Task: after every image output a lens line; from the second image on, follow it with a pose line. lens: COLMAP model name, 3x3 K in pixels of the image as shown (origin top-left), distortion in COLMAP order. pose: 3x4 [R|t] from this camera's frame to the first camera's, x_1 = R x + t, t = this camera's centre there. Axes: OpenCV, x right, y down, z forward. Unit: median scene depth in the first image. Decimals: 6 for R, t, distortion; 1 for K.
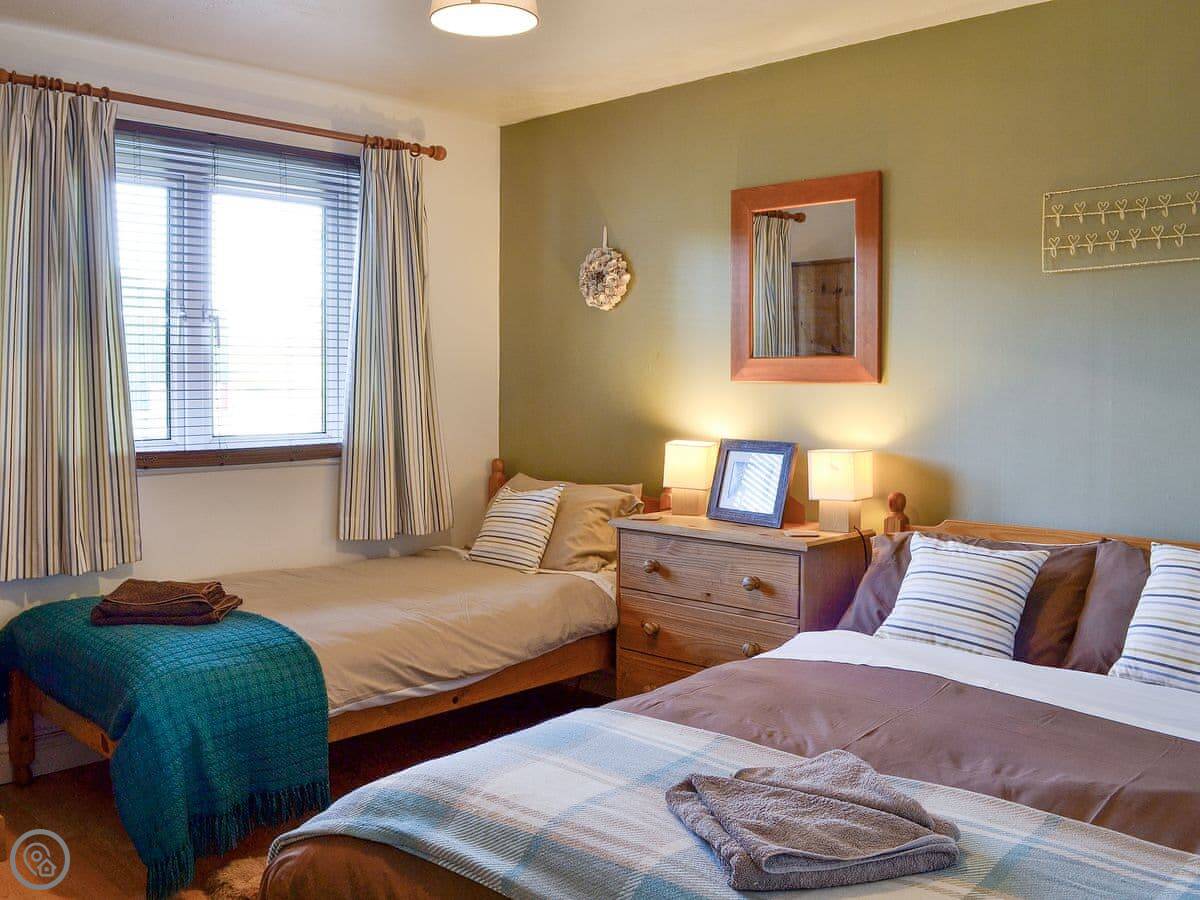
lens RADIAL K [[1157.3, 0, 600.0], [0, 1157.3, 450.0], [0, 0, 1]] dist [-0.019634, -0.007807]
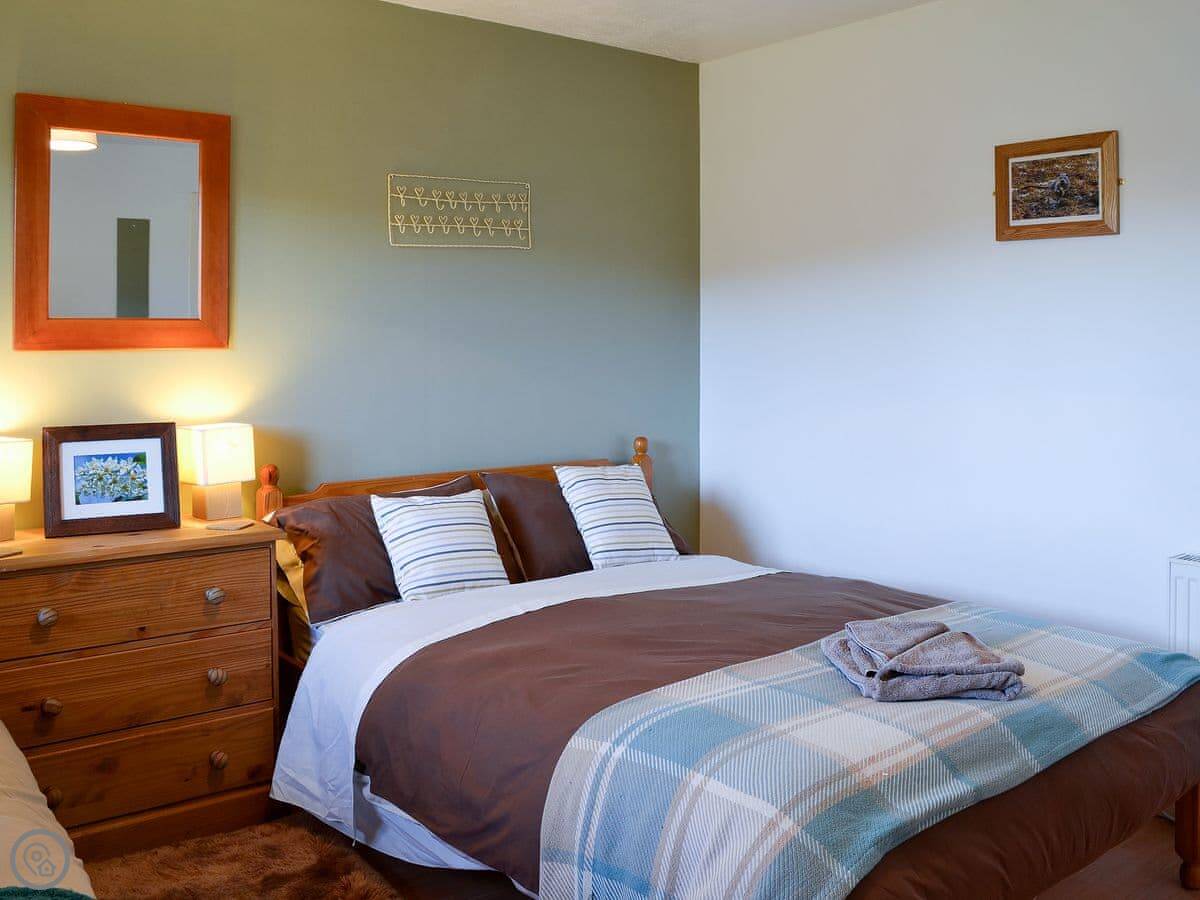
lens RADIAL K [[1114.8, 0, 600.6], [0, 1114.8, 365.3], [0, 0, 1]] dist [-0.094796, -0.004366]
pose [[0.122319, -0.021653, 0.992255, -0.652495], [0.074372, 0.997151, 0.012592, -0.038299], [-0.989700, 0.072255, 0.123581, 0.686970]]
